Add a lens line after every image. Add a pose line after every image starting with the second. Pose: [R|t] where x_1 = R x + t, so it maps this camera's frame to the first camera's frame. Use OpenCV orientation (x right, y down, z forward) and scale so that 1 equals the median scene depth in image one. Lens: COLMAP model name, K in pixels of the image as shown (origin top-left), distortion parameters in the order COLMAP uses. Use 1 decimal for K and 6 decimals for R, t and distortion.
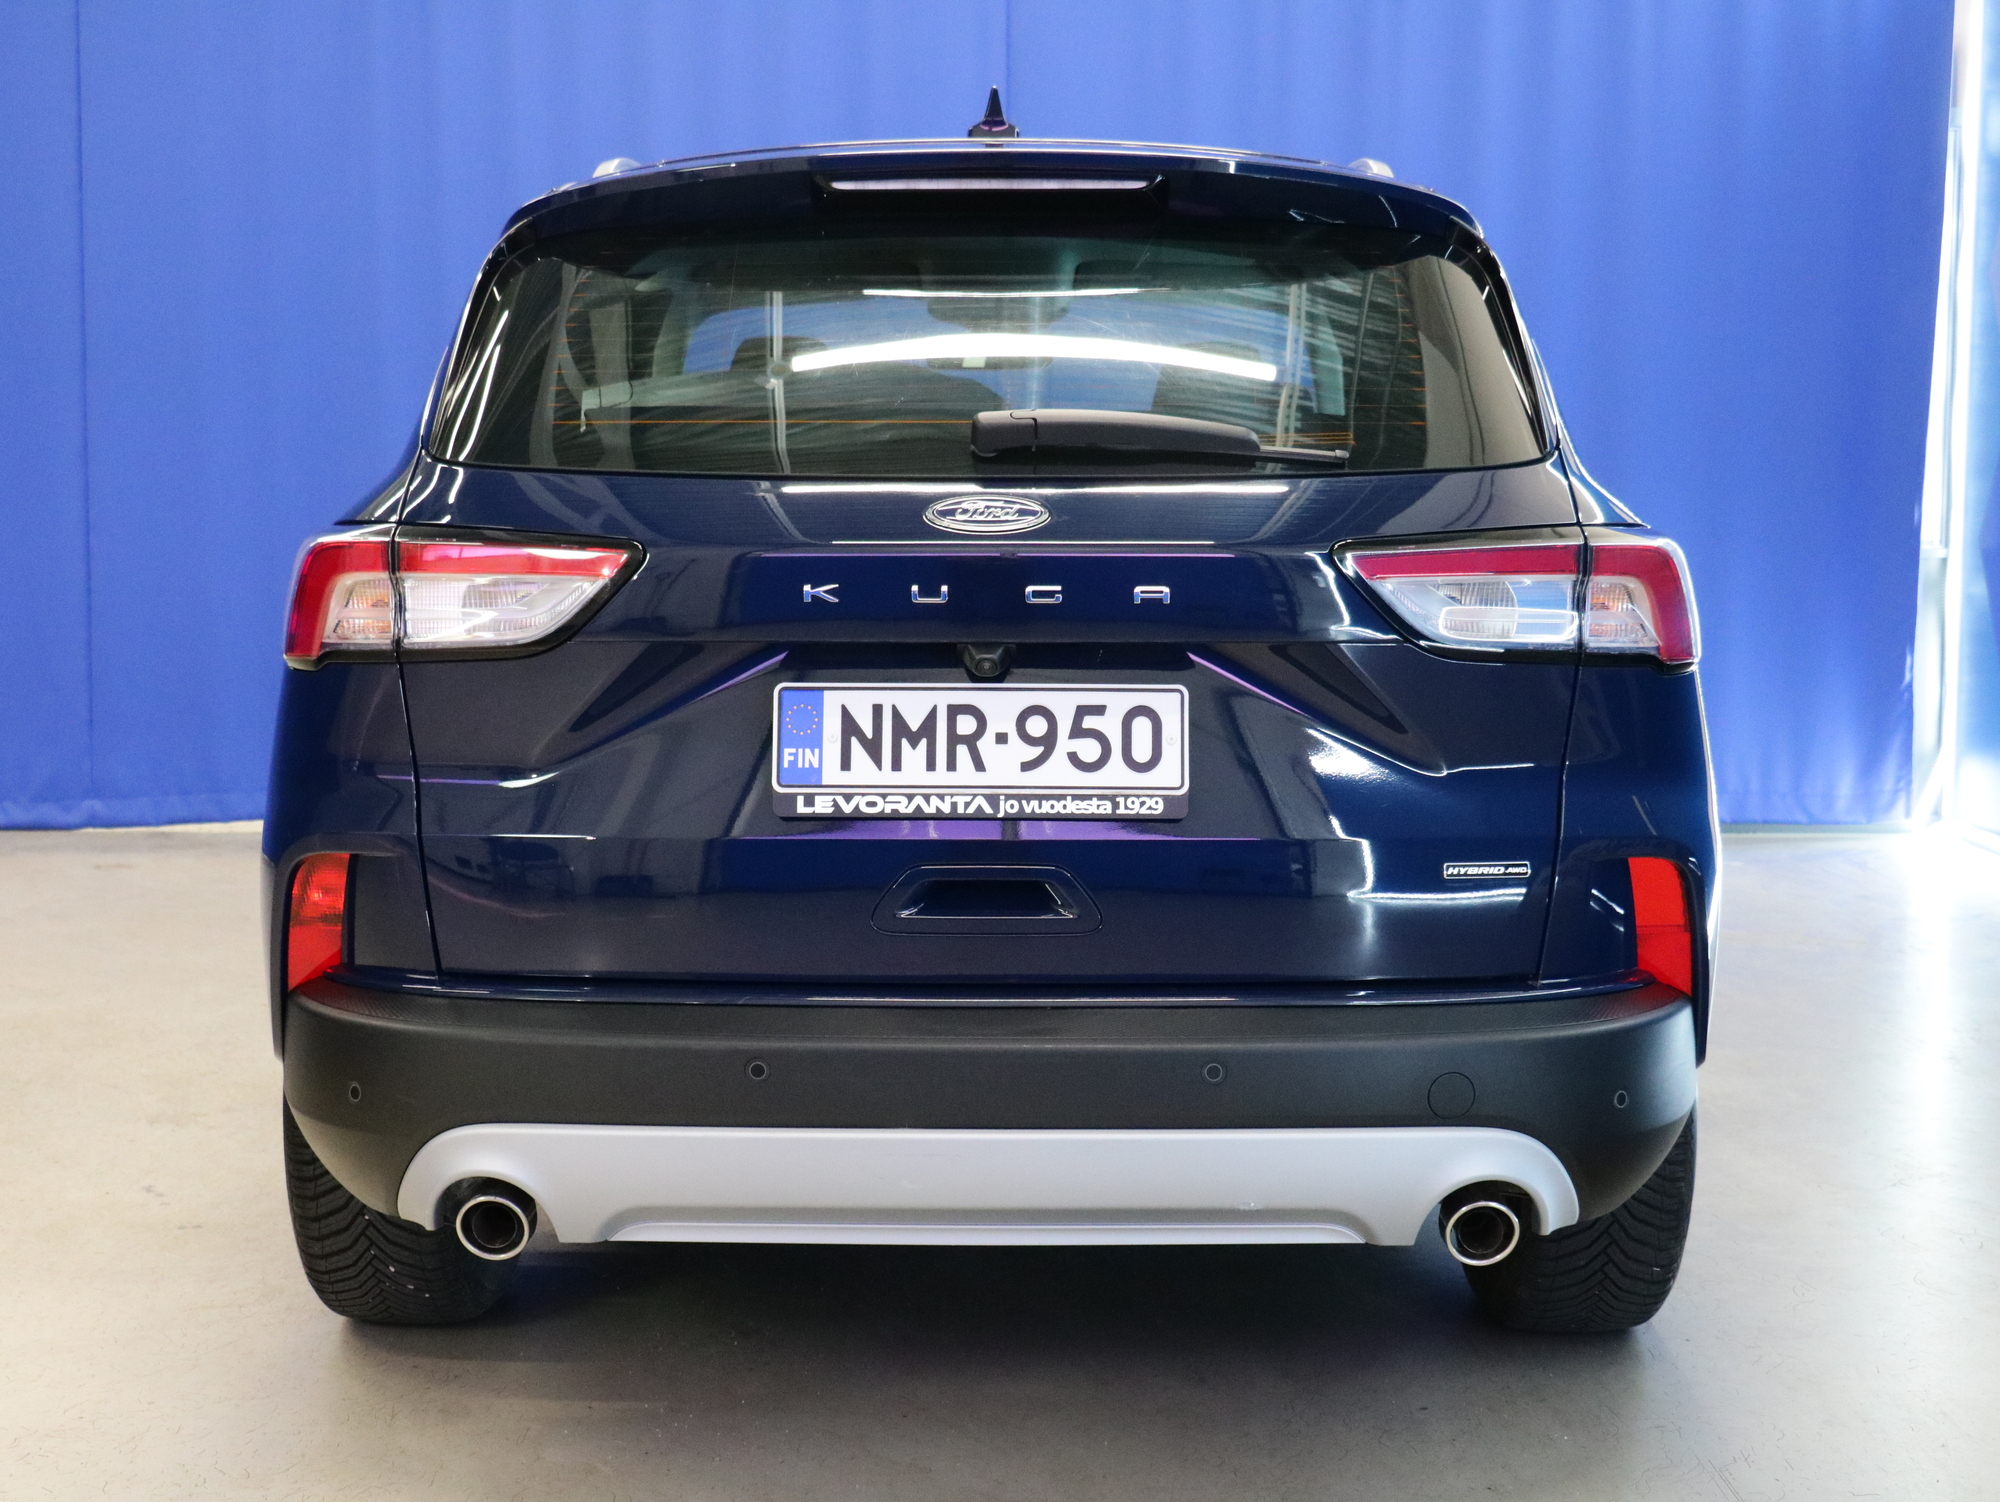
lens RADIAL K [[2623.8, 0, 992.4], [0, 2623.8, 738.9], [0, 0, 1]] dist [-0.029329, 0.000000]
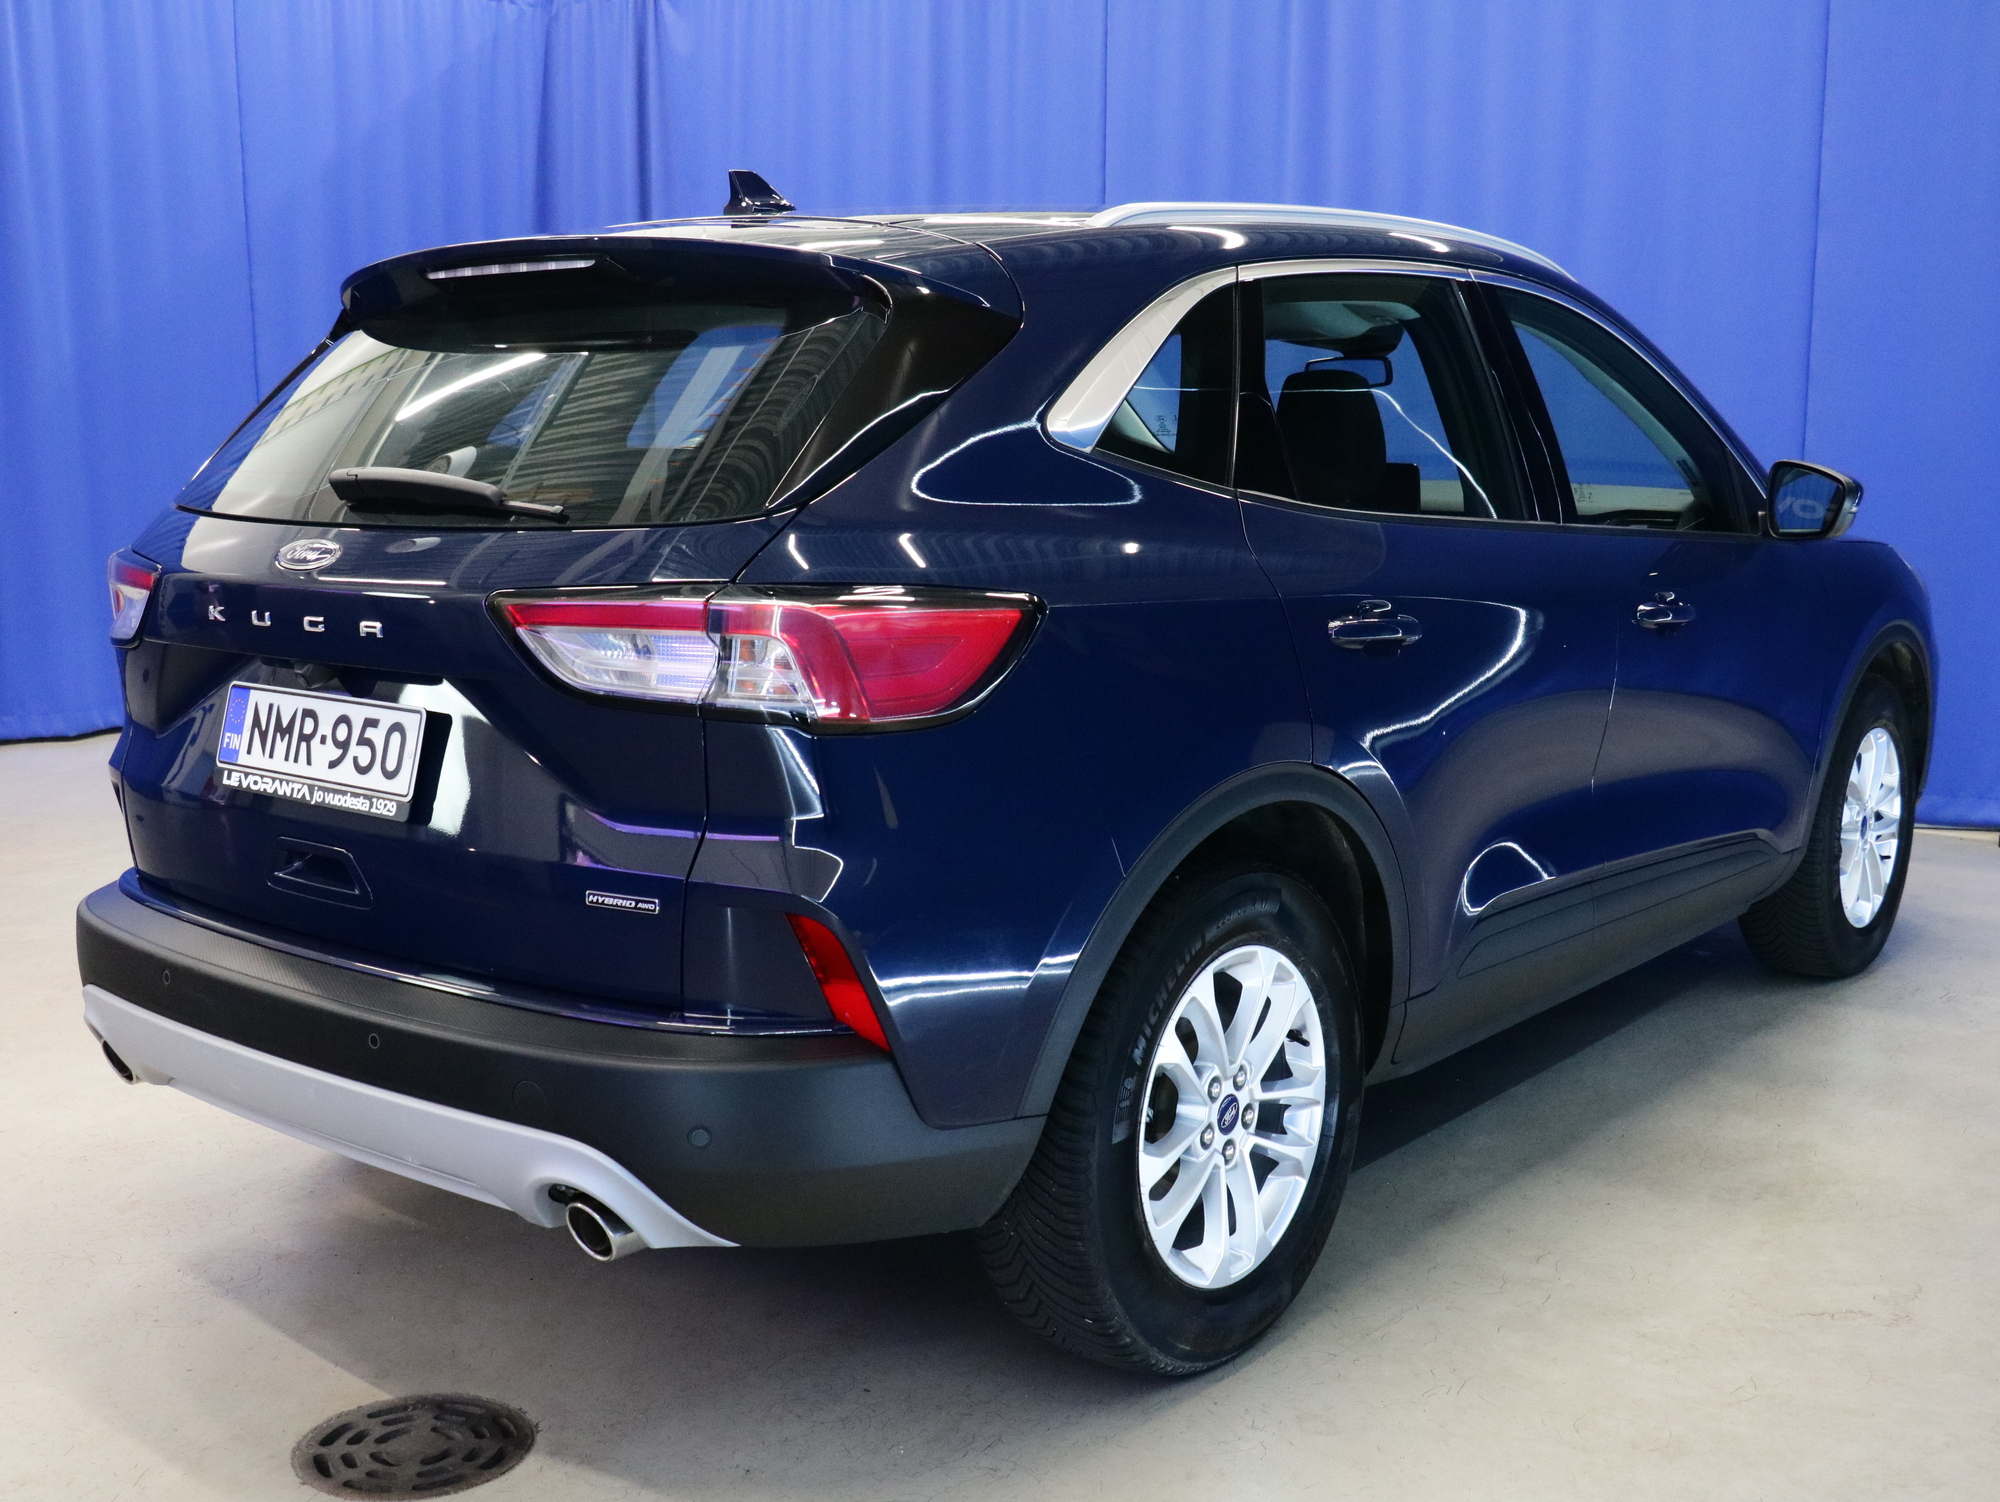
lens RADIAL K [[2188.7, 0, 1006.7], [0, 2188.7, 758.1], [0, 0, 1]] dist [-0.044819, 0.000000]
pose [[0.777437, 0.094105, -0.621881, 0.878678], [-0.066337, 0.995497, 0.067712, -0.081174], [0.625453, -0.011388, 0.780179, 0.410415]]
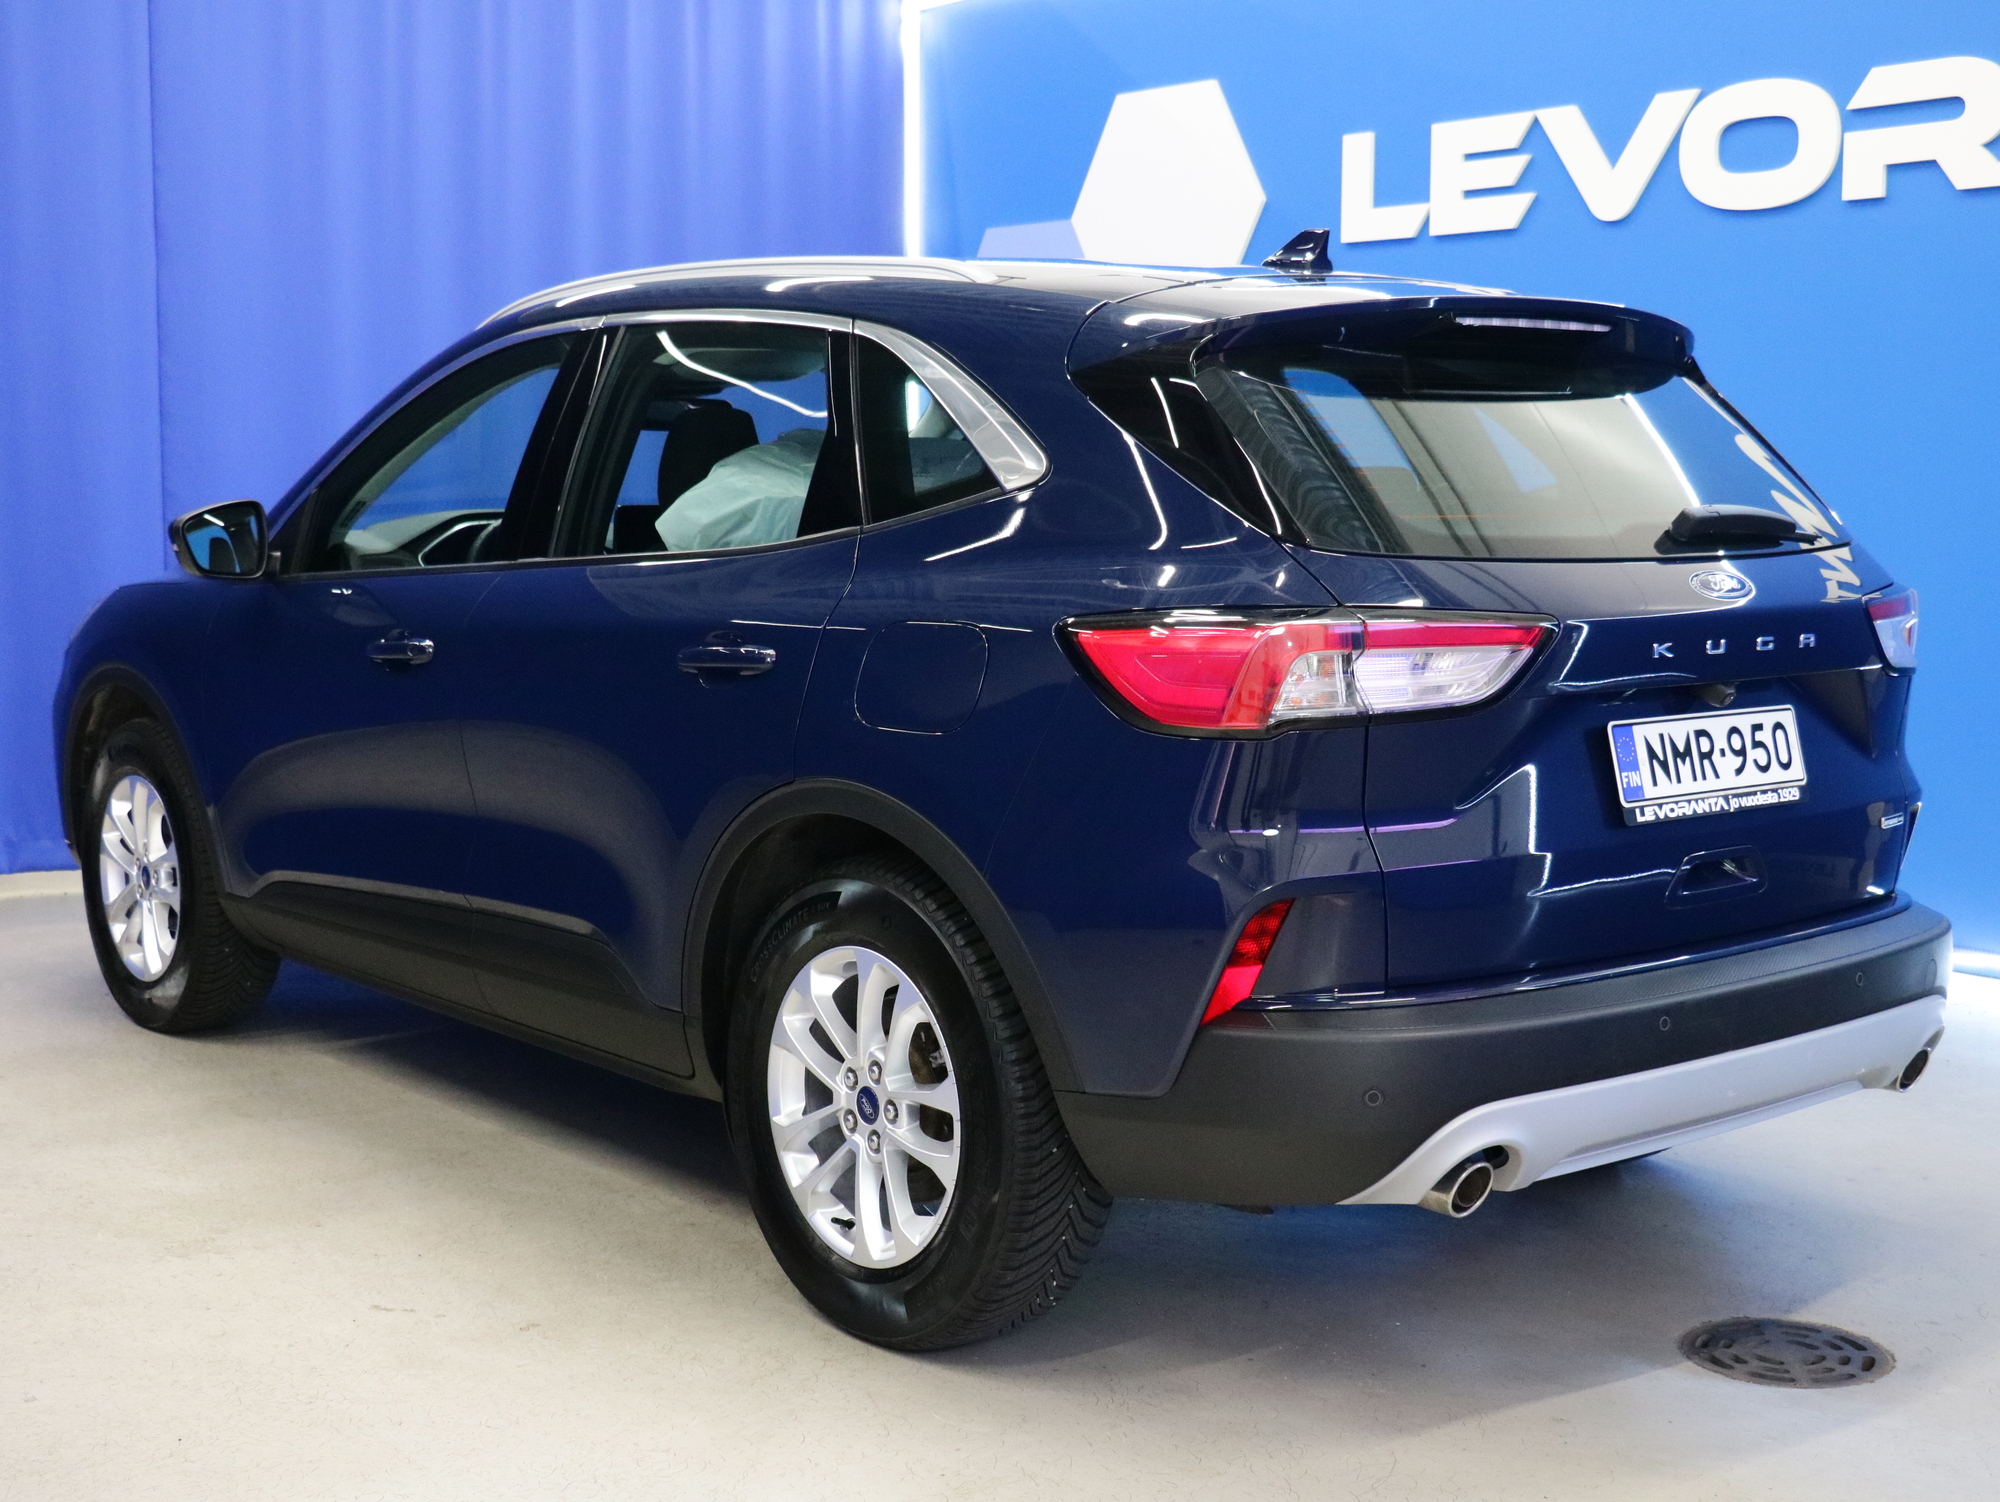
lens RADIAL K [[2509.4, 0, 1003.4], [0, 2509.4, 757.1], [0, 0, 1]] dist [-0.013784, 0.000000]
pose [[0.771569, -0.073000, 0.631943, -1.084035], [0.069416, 0.997124, 0.030432, -0.062194], [-0.632347, 0.020386, 0.774417, 0.244840]]
